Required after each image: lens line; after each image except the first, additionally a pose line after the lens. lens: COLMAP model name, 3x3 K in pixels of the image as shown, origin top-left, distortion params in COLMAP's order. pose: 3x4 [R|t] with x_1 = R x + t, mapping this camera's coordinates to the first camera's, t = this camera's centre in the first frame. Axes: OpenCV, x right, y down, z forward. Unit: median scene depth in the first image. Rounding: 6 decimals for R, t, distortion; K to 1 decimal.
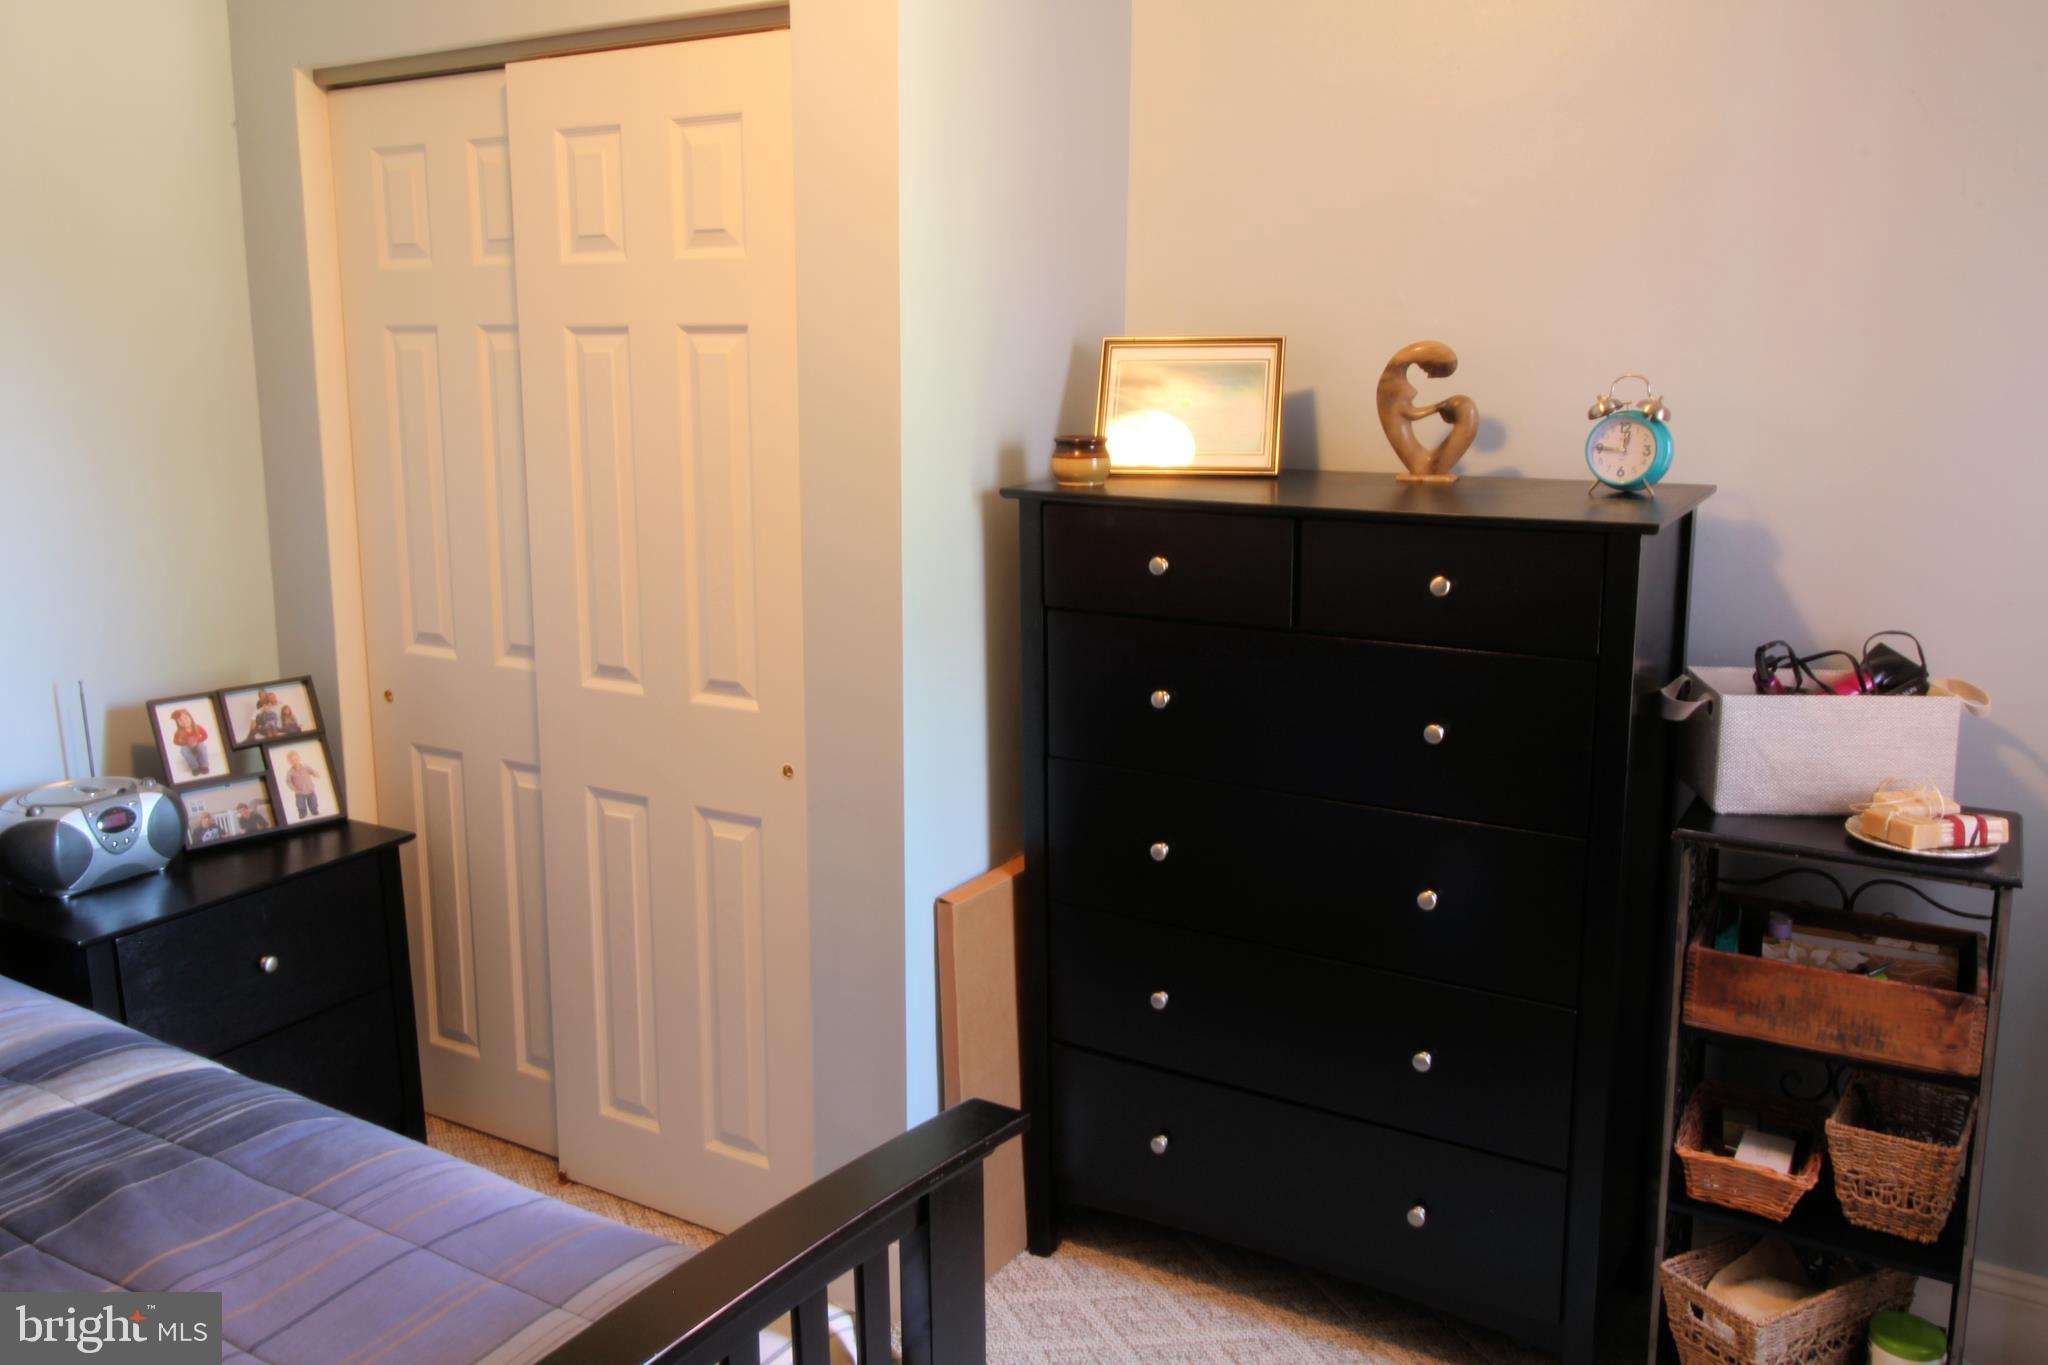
lens RADIAL K [[1674.3, 0, 1028.8], [0, 1674.3, 681.3], [0, 0, 1]] dist [0.018754, 0.006363]
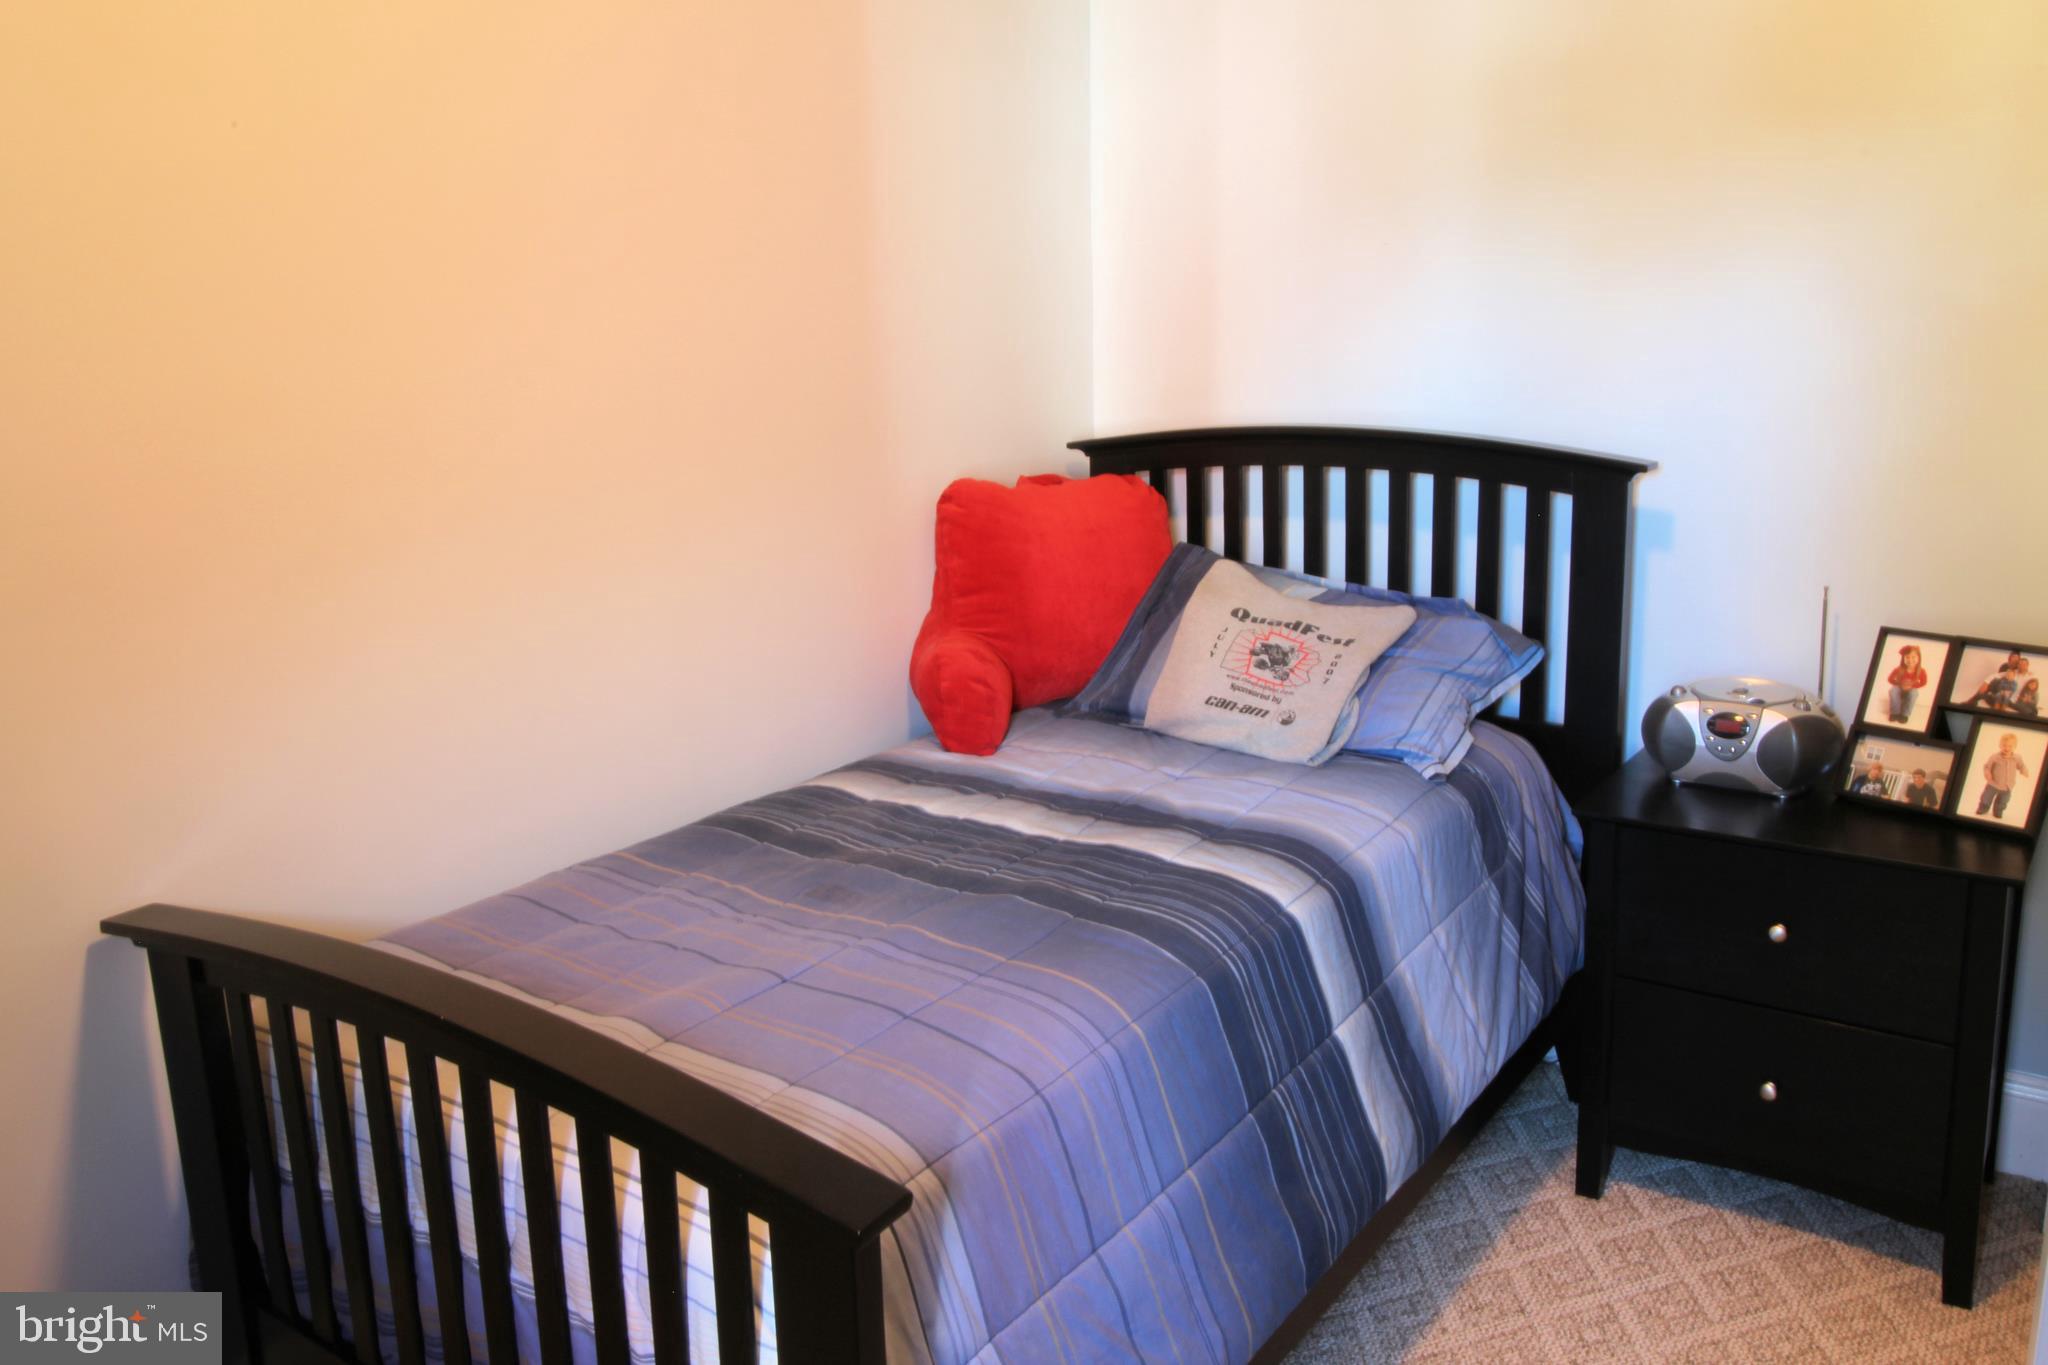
lens RADIAL K [[1674.3, 0, 1027.6], [0, 1674.3, 684.0], [0, 0, 1]] dist [0.018754, 0.006363]
pose [[-0.083804, 0.254974, -0.963310, 0.379713], [-0.177211, 0.947487, 0.266203, -0.115015], [0.980598, 0.193018, -0.034219, 0.577055]]
